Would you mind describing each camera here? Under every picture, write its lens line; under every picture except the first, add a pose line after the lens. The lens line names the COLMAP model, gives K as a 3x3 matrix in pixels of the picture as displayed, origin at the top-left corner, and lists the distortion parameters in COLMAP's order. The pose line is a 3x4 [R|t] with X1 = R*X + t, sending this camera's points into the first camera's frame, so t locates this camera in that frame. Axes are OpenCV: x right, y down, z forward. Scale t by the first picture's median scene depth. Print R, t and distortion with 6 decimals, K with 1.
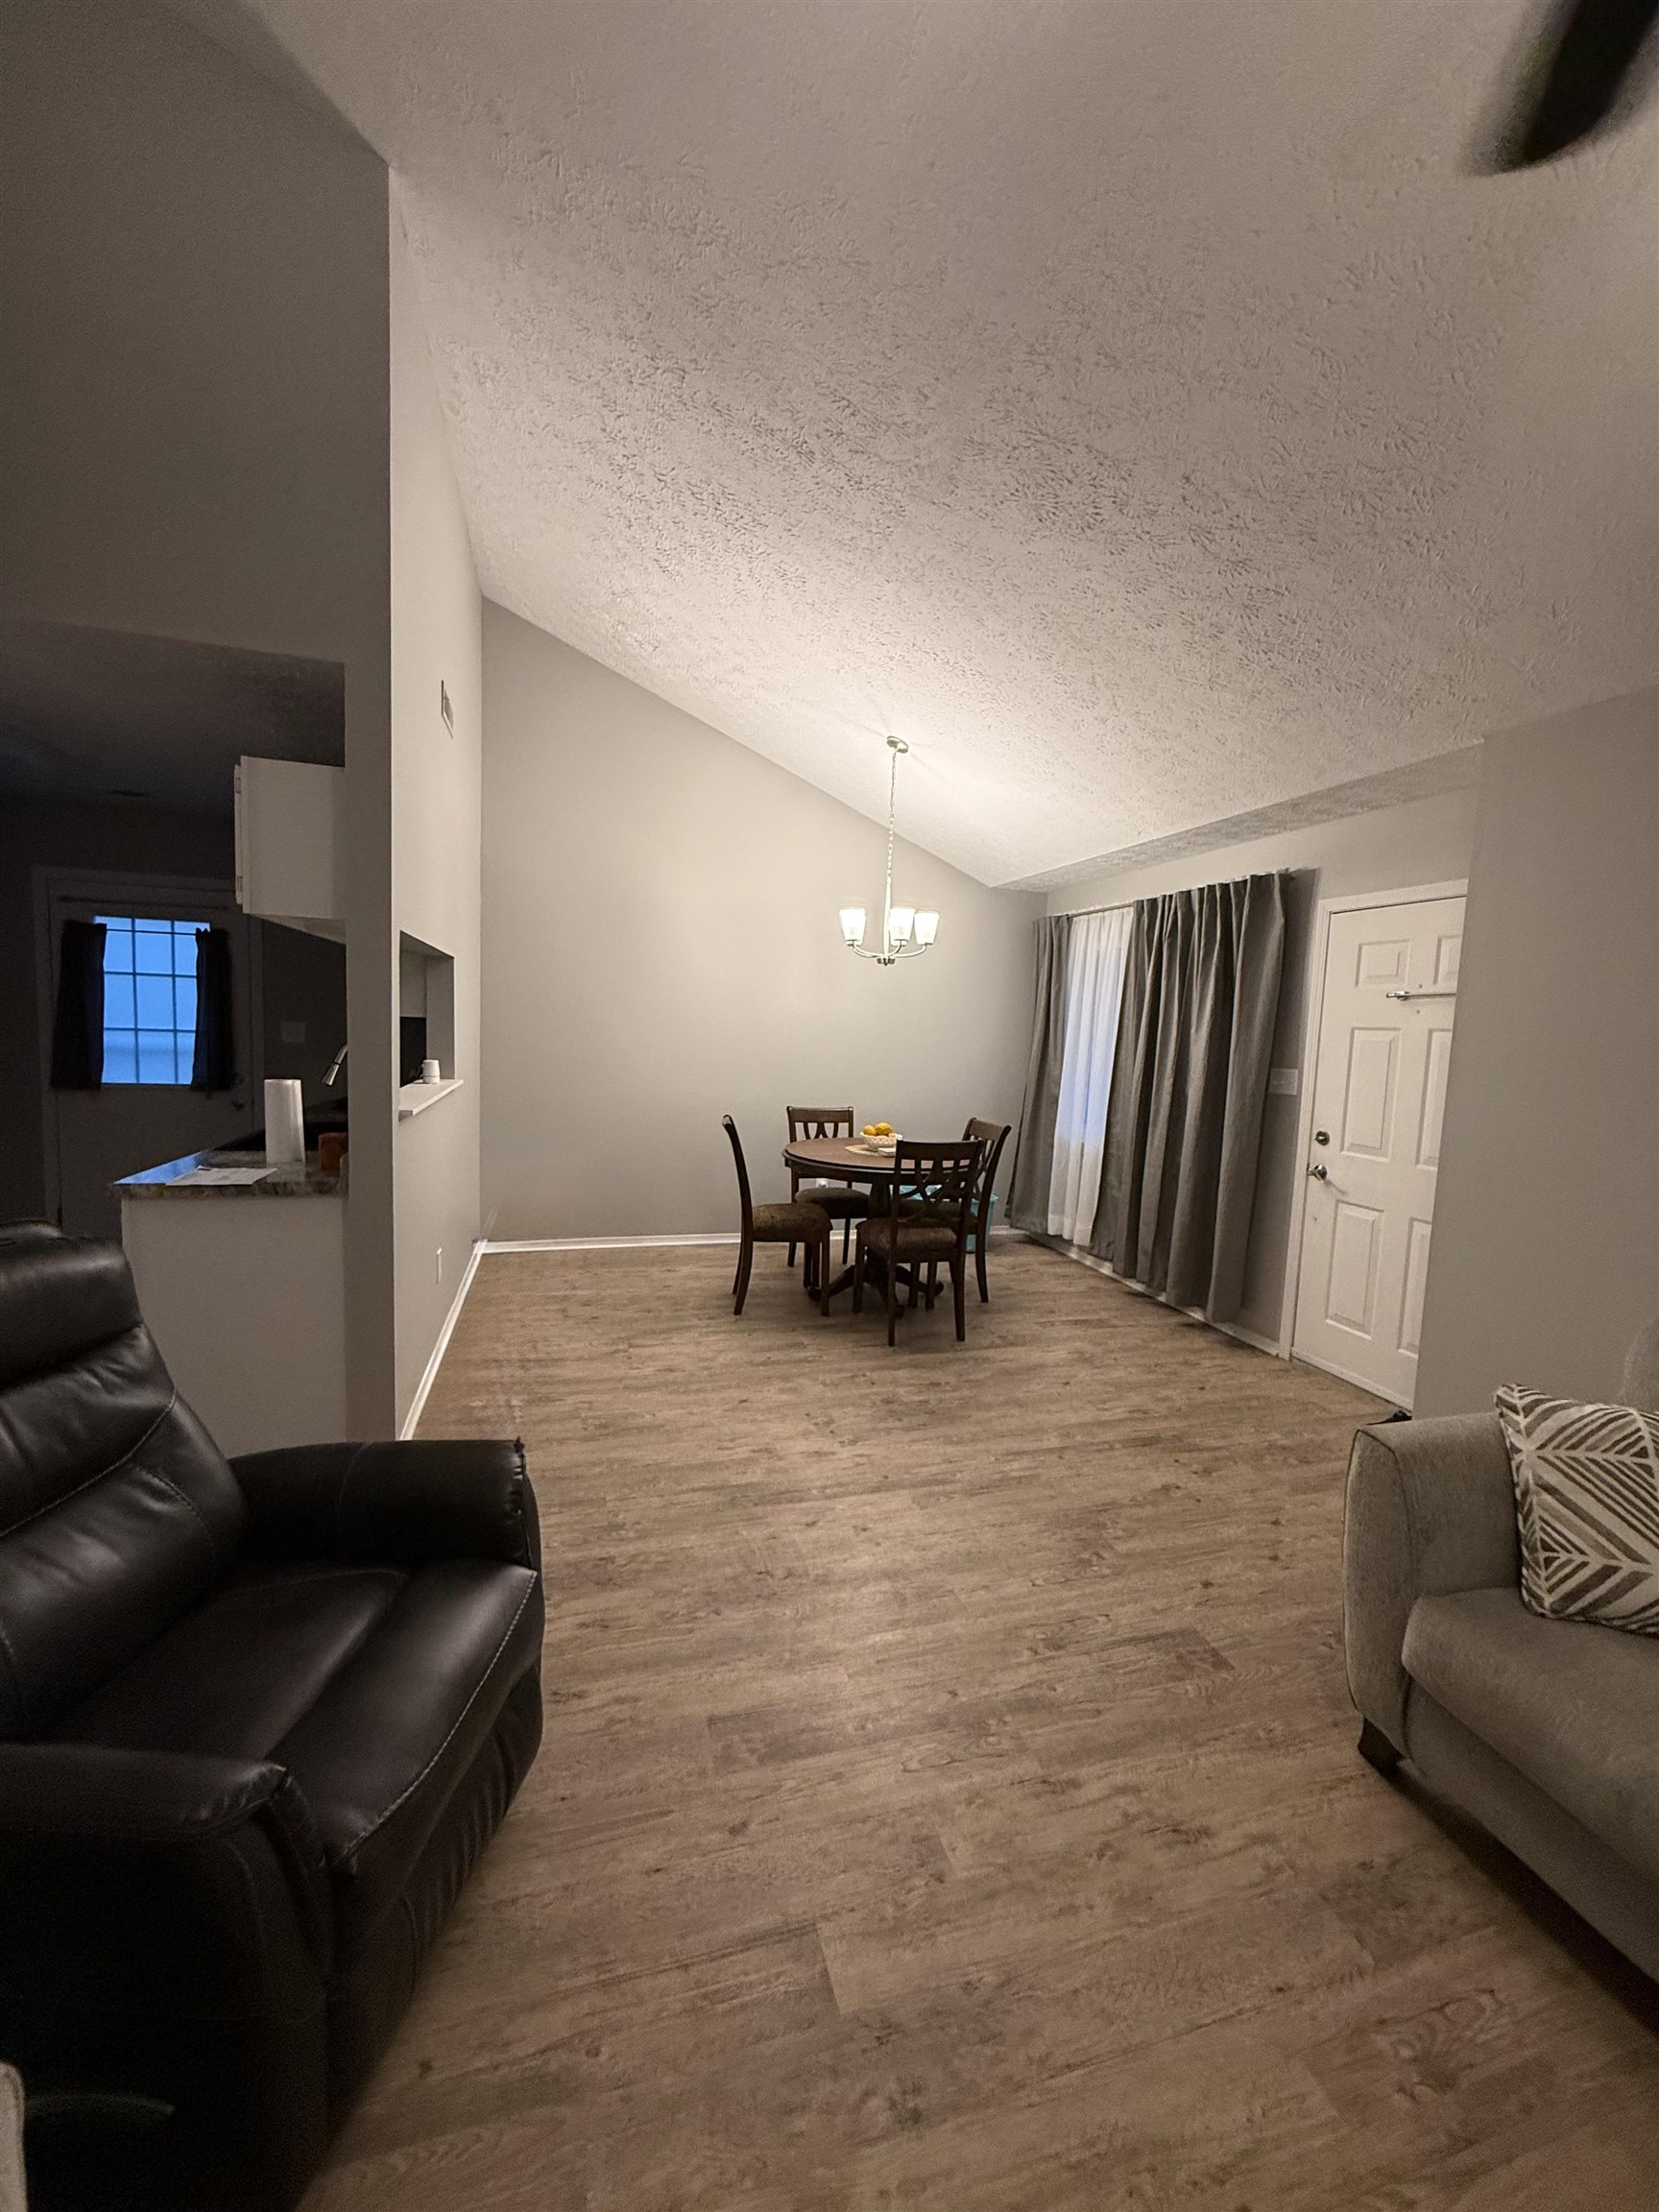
lens RADIAL K [[883.3, 0, 838.2], [0, 883.3, 1109.8], [0, 0, 1]] dist [0.000188, 0.000660]
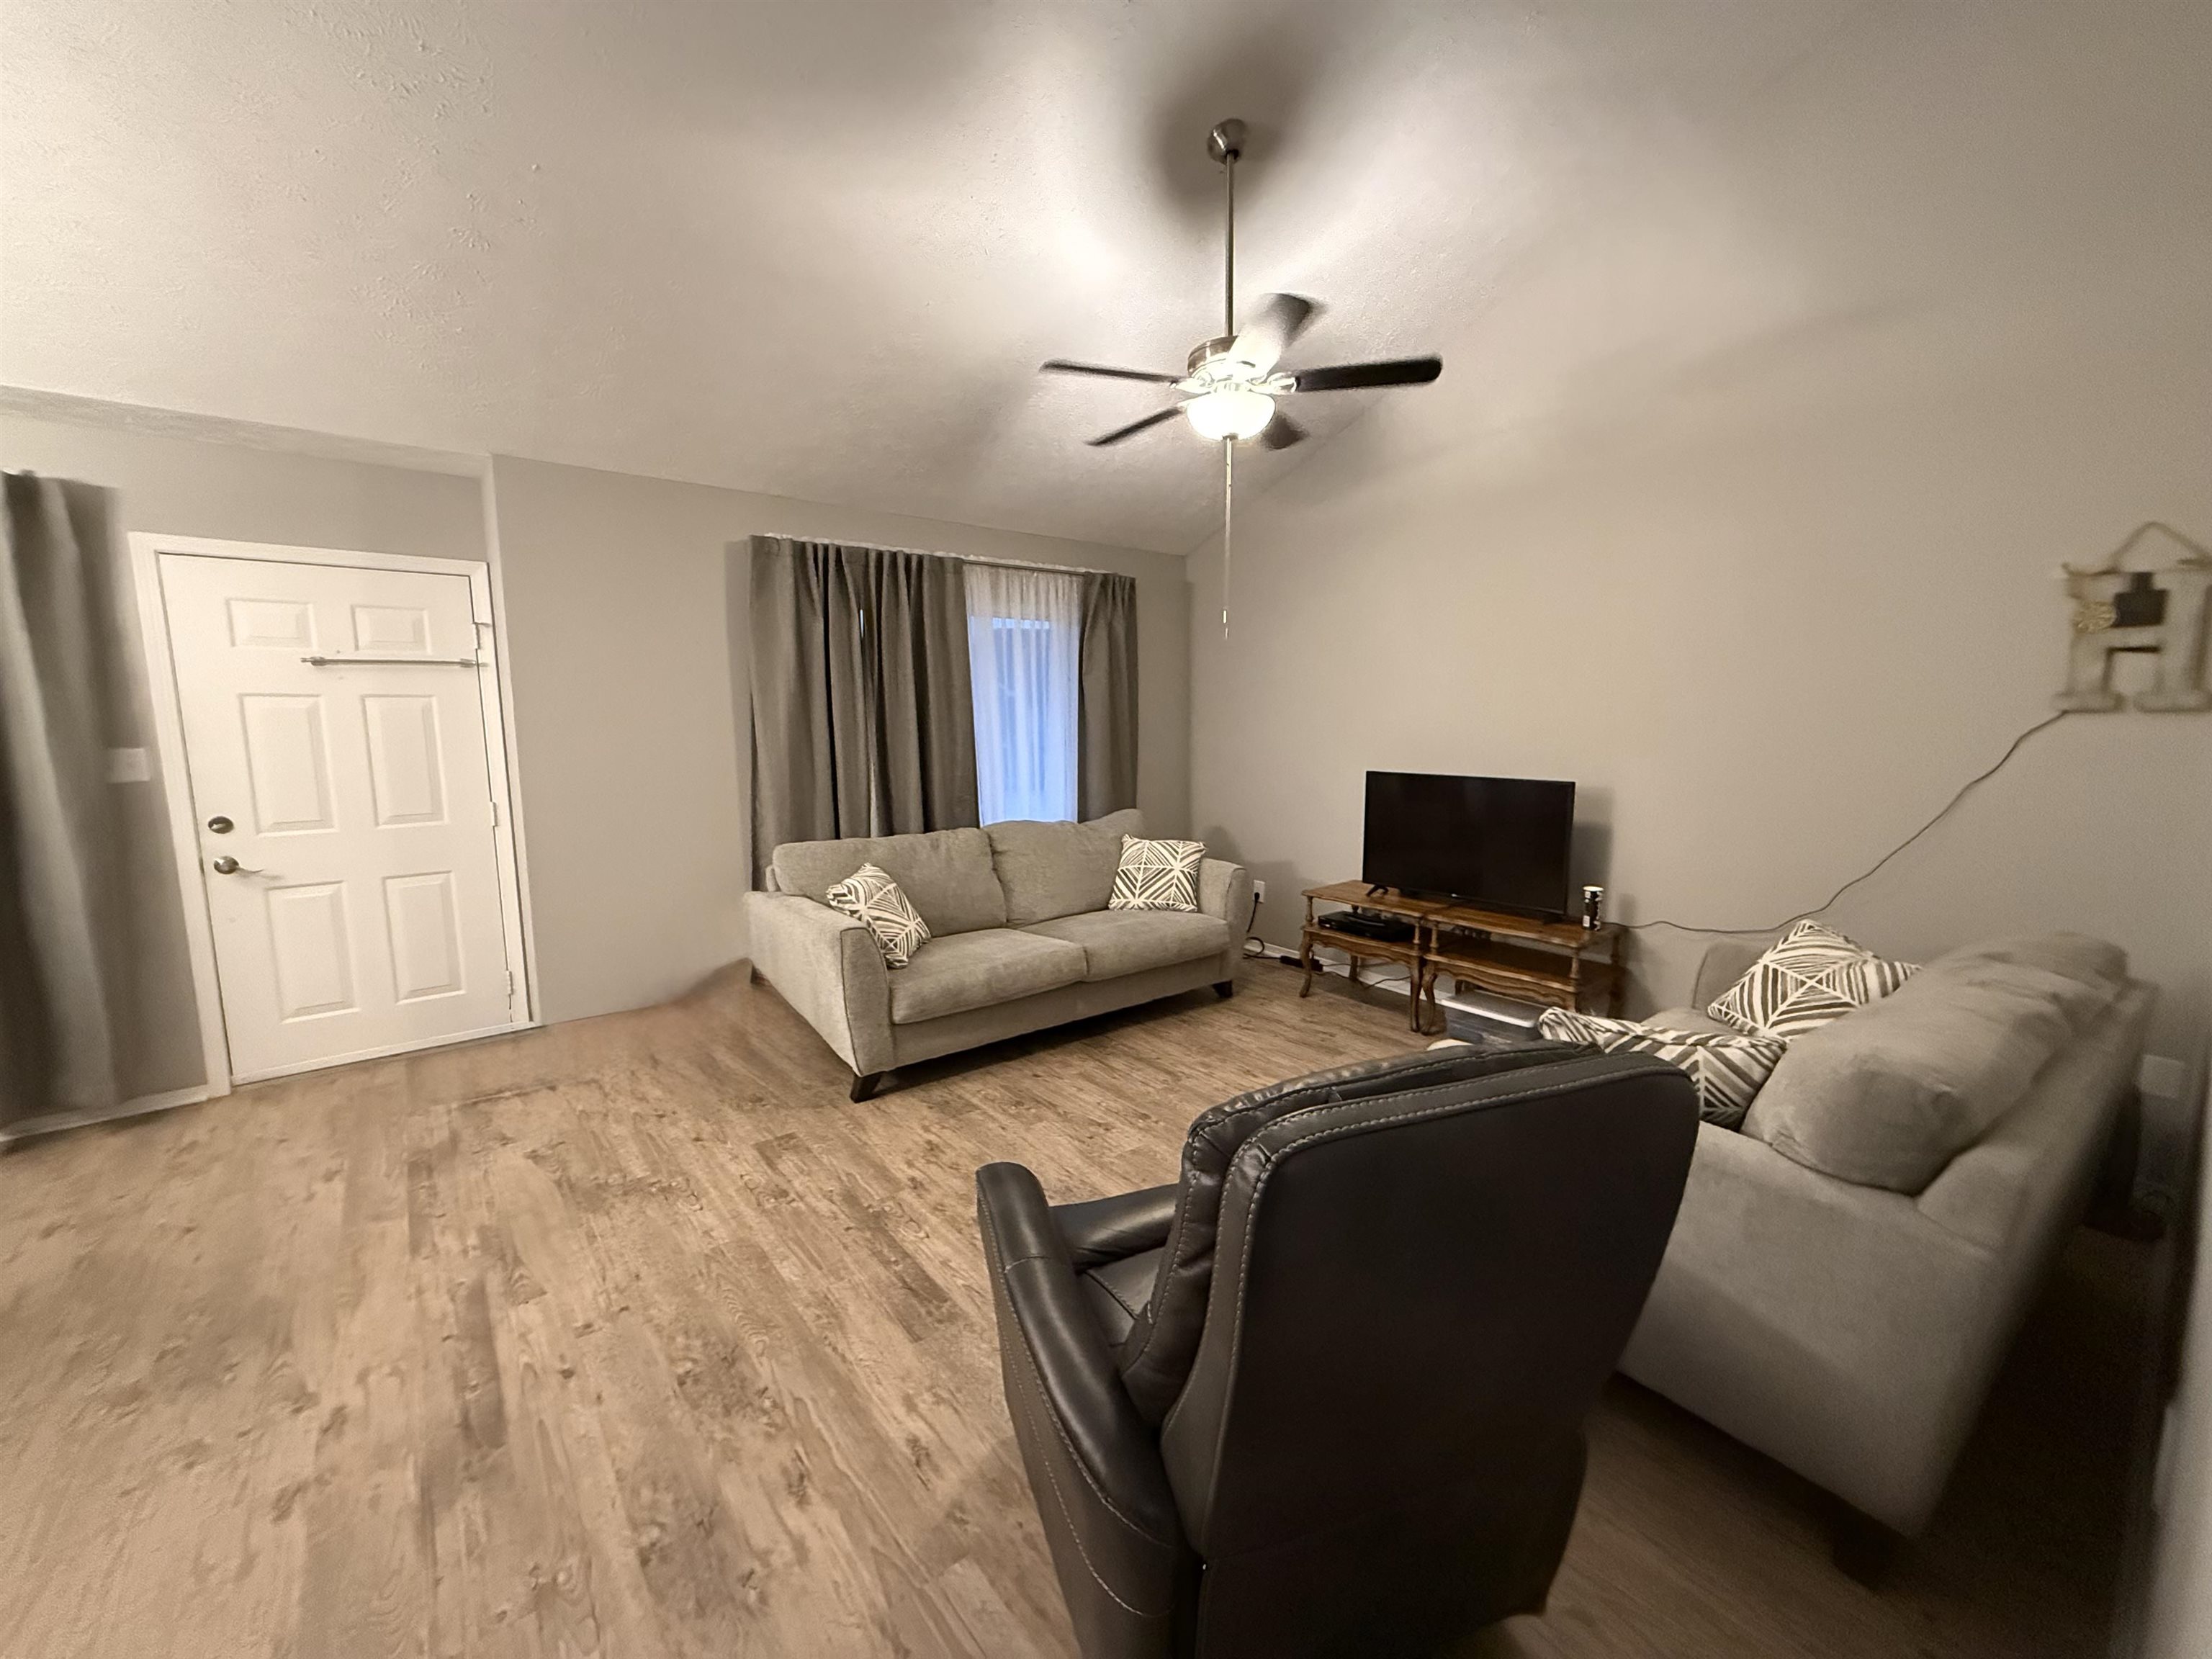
lens RADIAL K [[883.3, 0, 1100.1], [0, 883.3, 829.7], [0, 0, 1]] dist [0.000188, 0.000660]
pose [[-0.373409, -0.164285, 0.913004, -0.596185], [0.077081, 0.975296, 0.207019, -0.081455], [-0.924459, 0.147677, -0.351521, 0.560424]]
